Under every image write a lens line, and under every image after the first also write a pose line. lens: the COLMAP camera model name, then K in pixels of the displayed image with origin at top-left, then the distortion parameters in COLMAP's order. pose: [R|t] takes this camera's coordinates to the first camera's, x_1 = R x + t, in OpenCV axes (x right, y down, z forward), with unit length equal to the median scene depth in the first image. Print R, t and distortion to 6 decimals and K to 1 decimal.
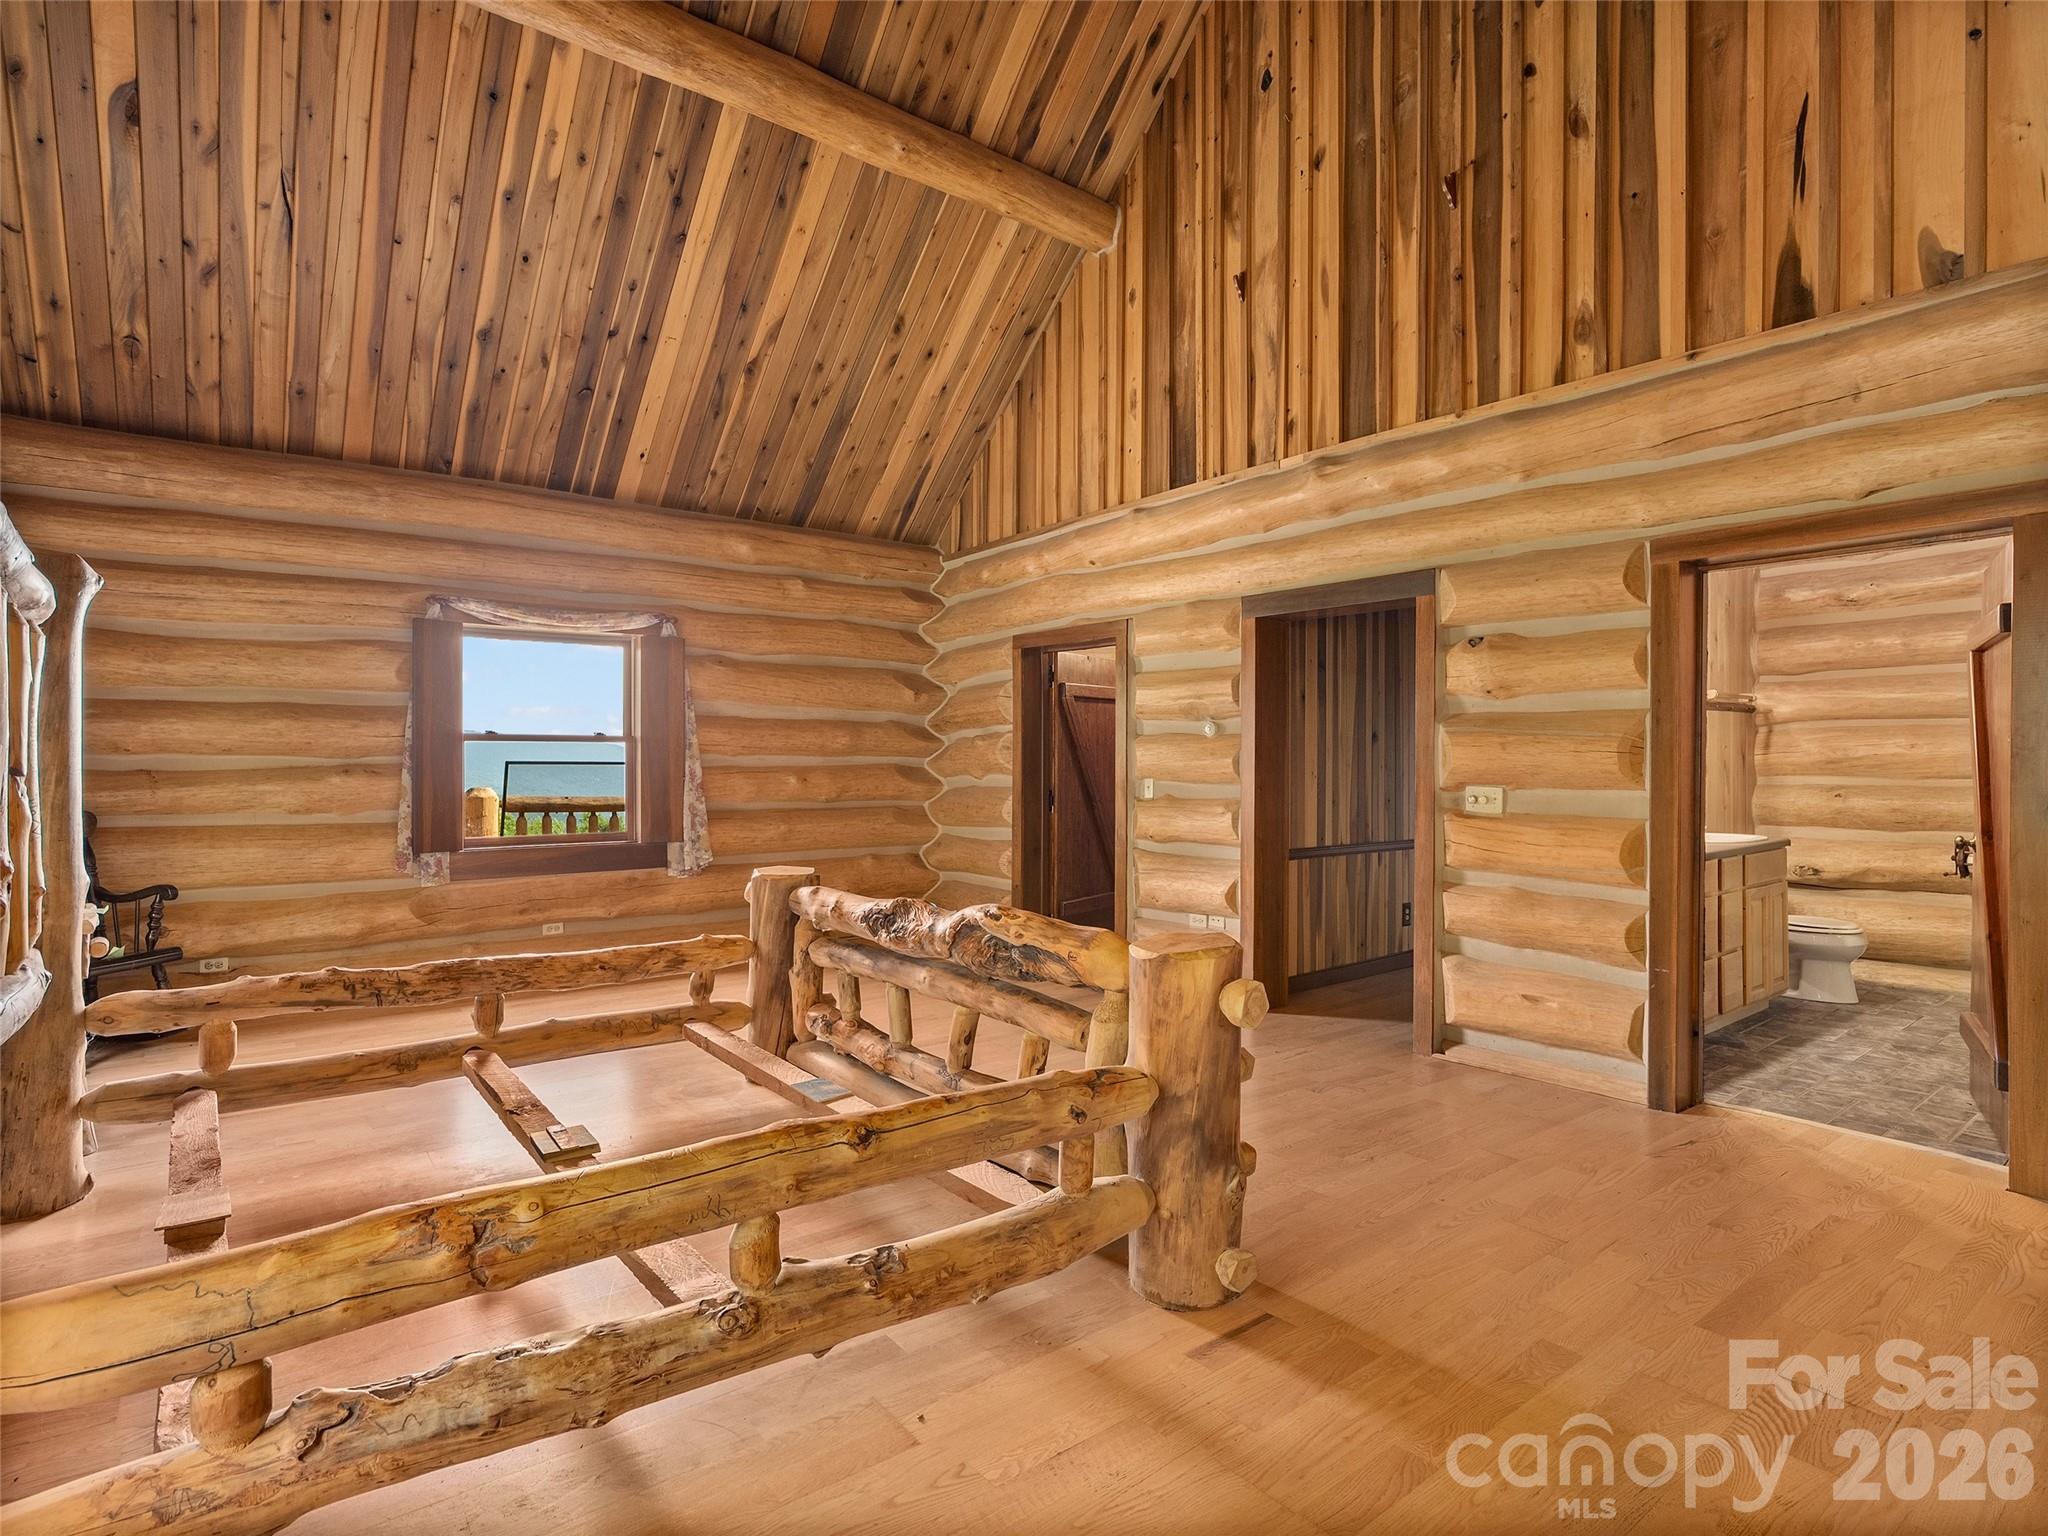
lens RADIAL K [[1050.6, 0, 1027.1], [0, 1050.6, 763.7], [0, 0, 1]] dist [-0.006588, 0.000742]
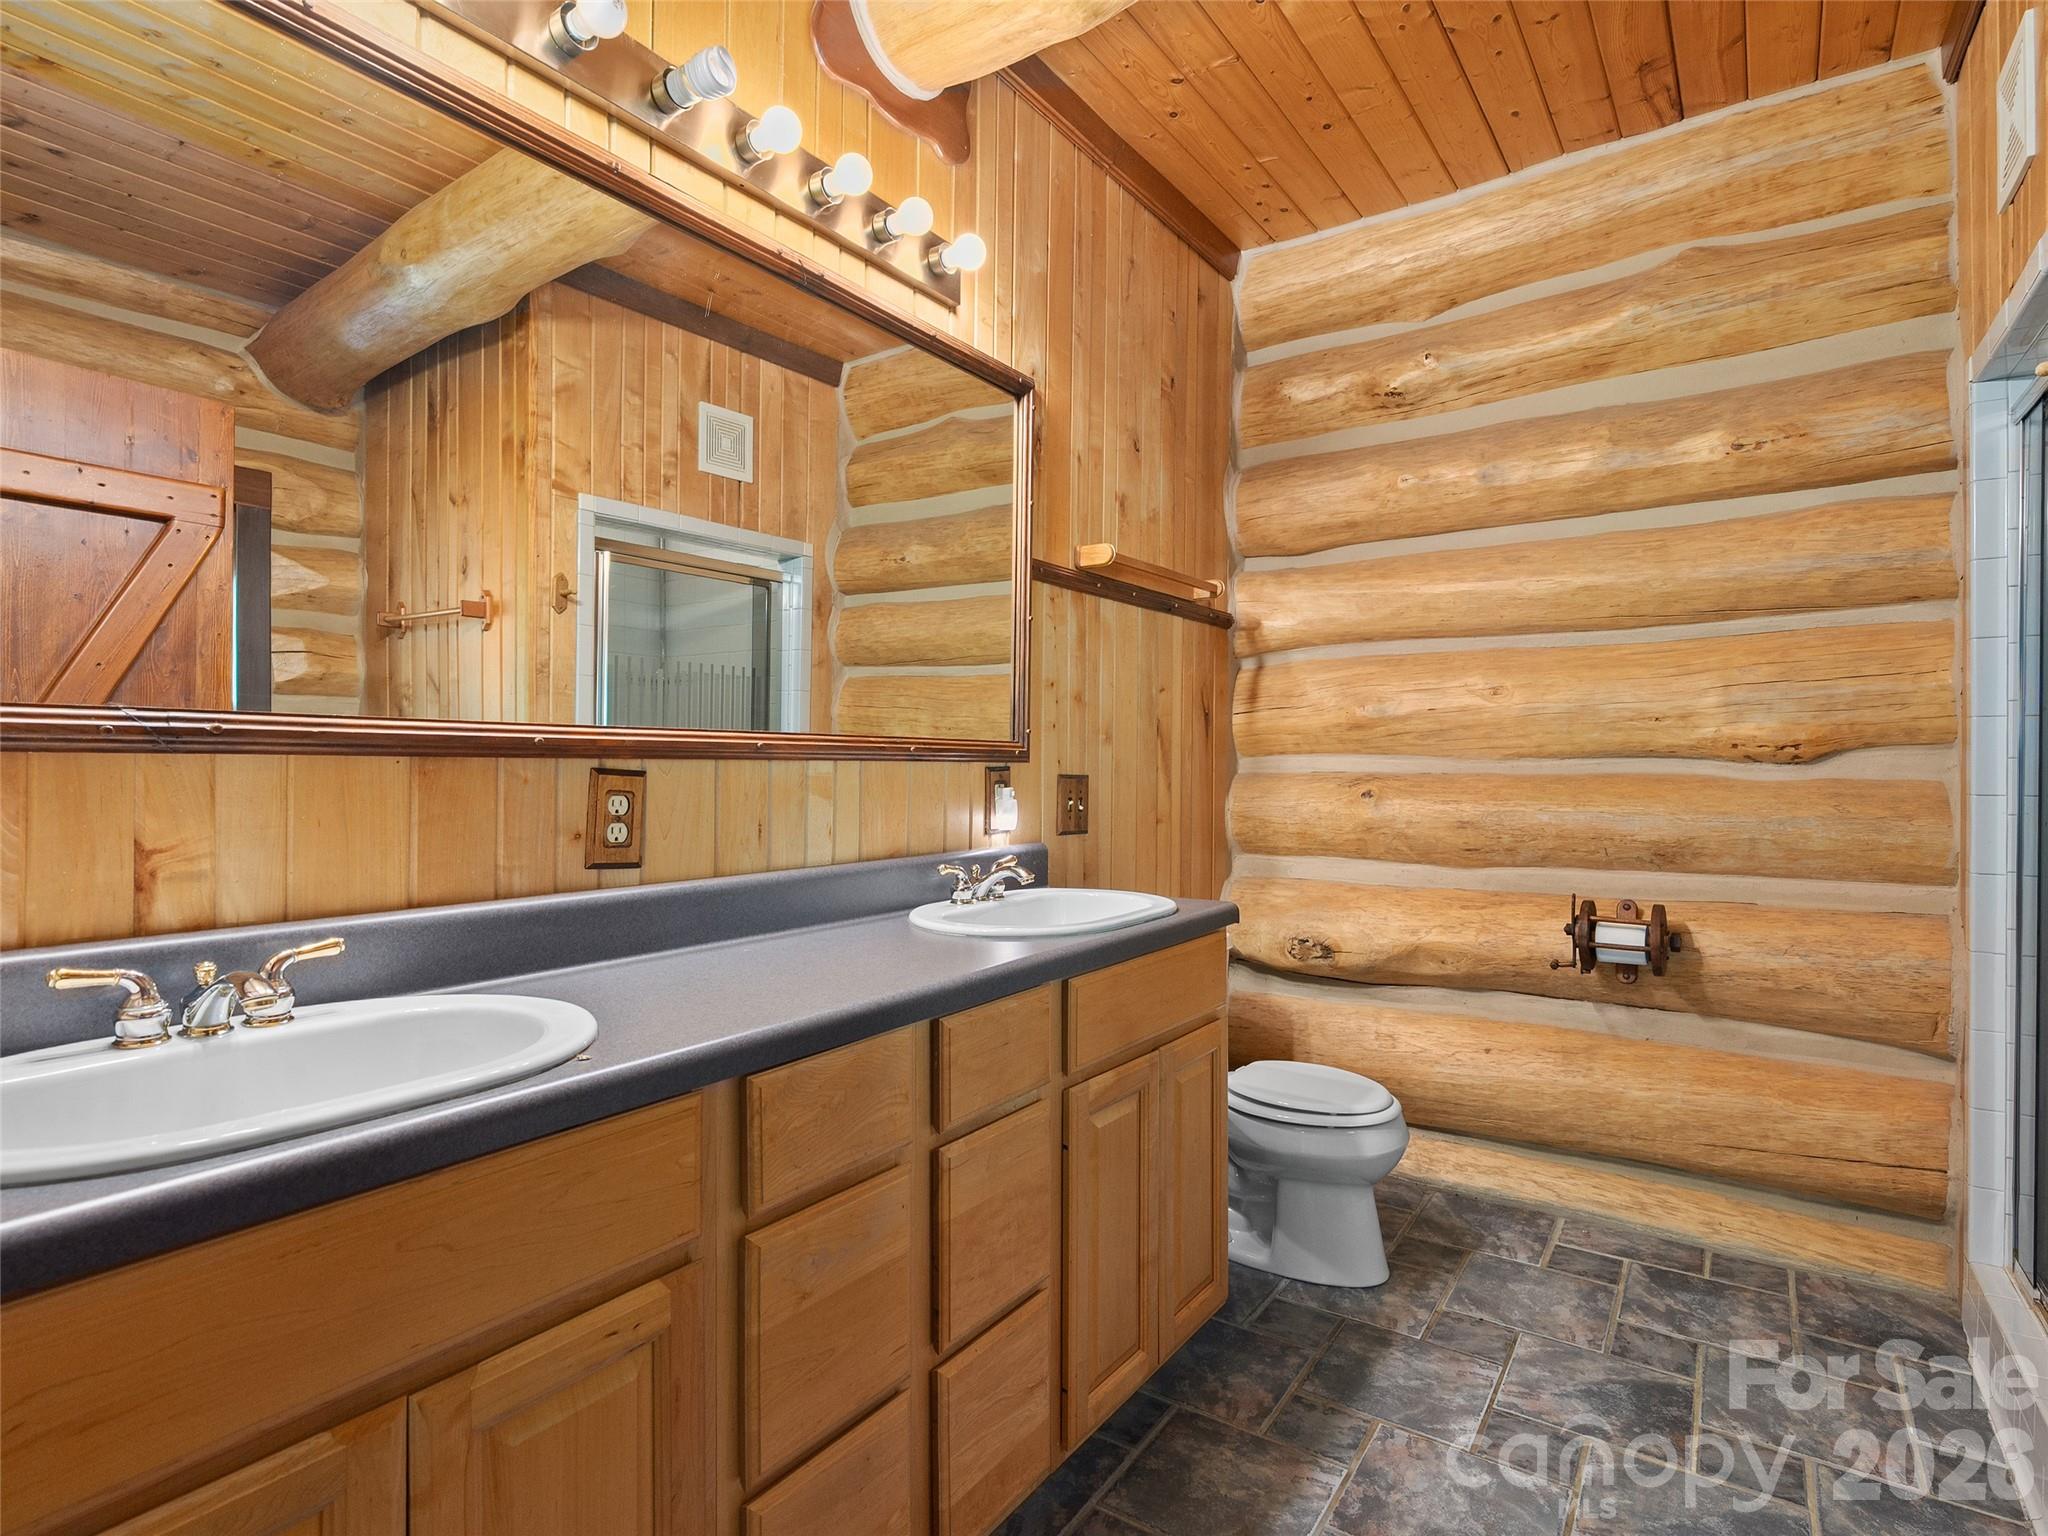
lens RADIAL K [[1050.6, 0, 1042.5], [0, 1050.6, 768.8], [0, 0, 1]] dist [-0.006588, 0.000742]
pose [[0.954152, 0.005285, 0.299277, 0.483571], [-0.006710, 0.999971, 0.003737, 0.017750], [-0.299248, -0.005574, 0.954159, 0.577997]]
